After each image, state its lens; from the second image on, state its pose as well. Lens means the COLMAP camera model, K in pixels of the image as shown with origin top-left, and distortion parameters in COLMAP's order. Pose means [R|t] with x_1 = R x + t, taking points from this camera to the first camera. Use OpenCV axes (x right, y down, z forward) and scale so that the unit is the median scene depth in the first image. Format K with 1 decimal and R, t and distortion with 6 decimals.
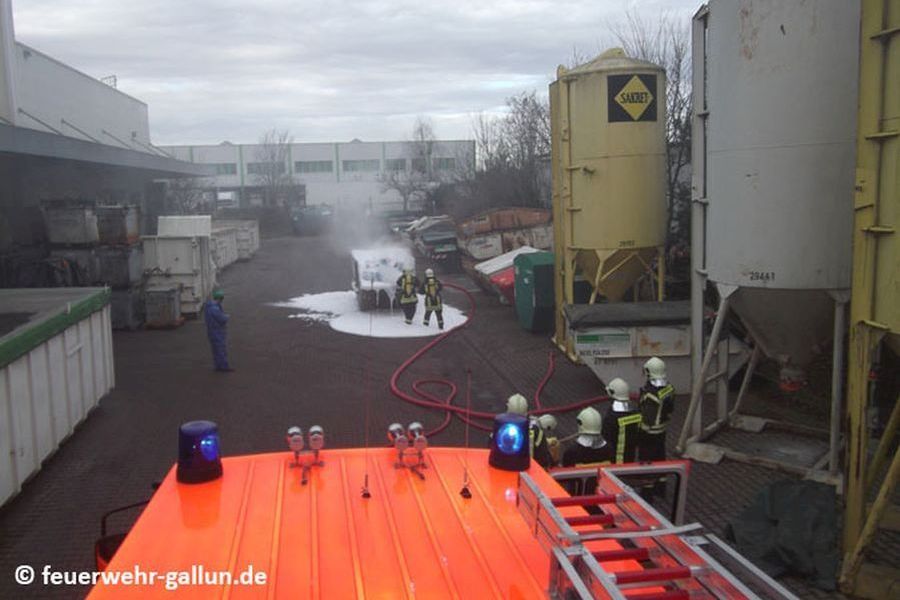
lens RADIAL K [[760.4, 0, 459.5], [0, 760.4, 303.8], [0, 0, 1]] dist [-0.031764, 0.036766]
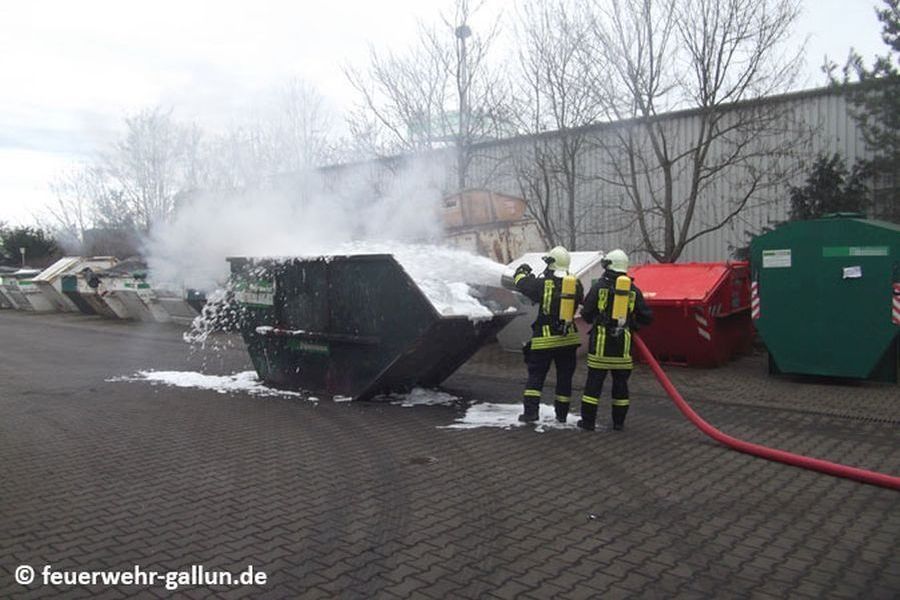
lens RADIAL K [[760.4, 0, 445.1], [0, 760.4, 302.8], [0, 0, 1]] dist [-0.031764, 0.036766]
pose [[0.795196, -0.017247, 0.606107, -0.297024], [0.091180, 0.991630, -0.091409, 0.006604], [-0.599458, 0.127953, 0.790113, 0.580223]]
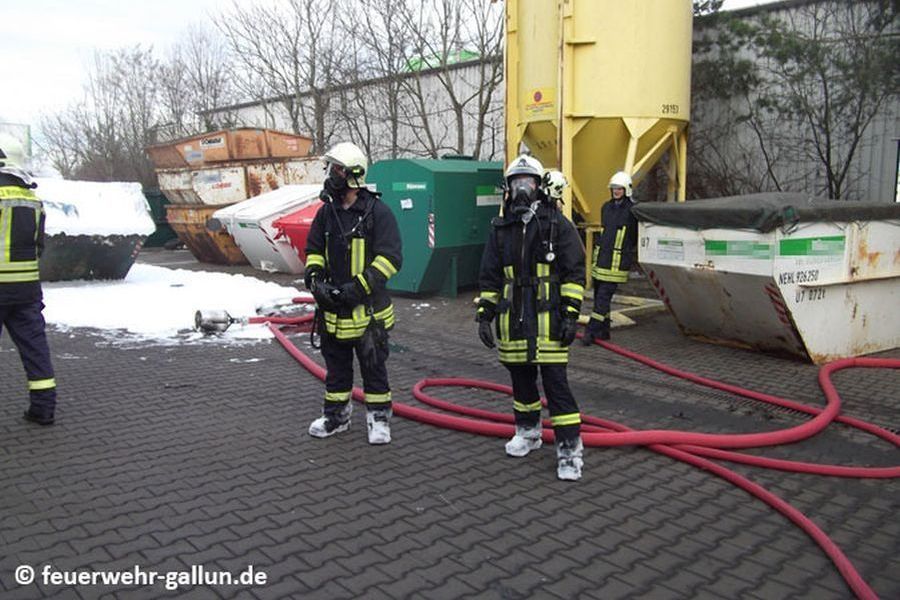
lens RADIAL K [[760.4, 0, 450.4], [0, 760.4, 294.5], [0, 0, 1]] dist [-0.031764, 0.036766]
pose [[0.847306, -0.028553, 0.530337, -0.137835], [0.051283, 0.998286, -0.028188, 0.041257], [-0.528623, 0.051081, 0.847318, 0.373315]]
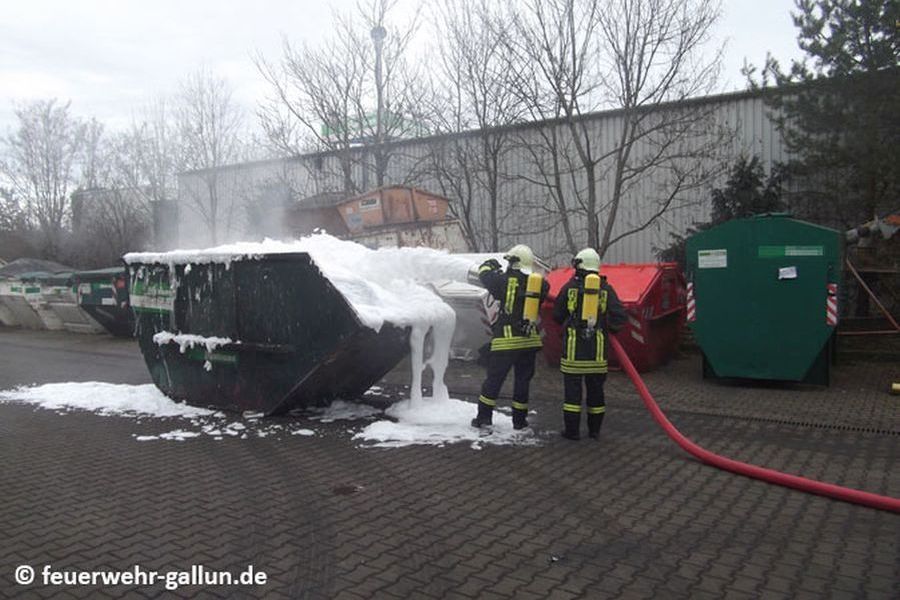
lens RADIAL K [[760.4, 0, 446.9], [0, 760.4, 300.9], [0, 0, 1]] dist [-0.031764, 0.036766]
pose [[0.721599, -0.016158, 0.692123, -0.282084], [0.106530, 0.990413, -0.087945, 0.003984], [-0.684066, 0.137193, 0.716402, 0.604411]]
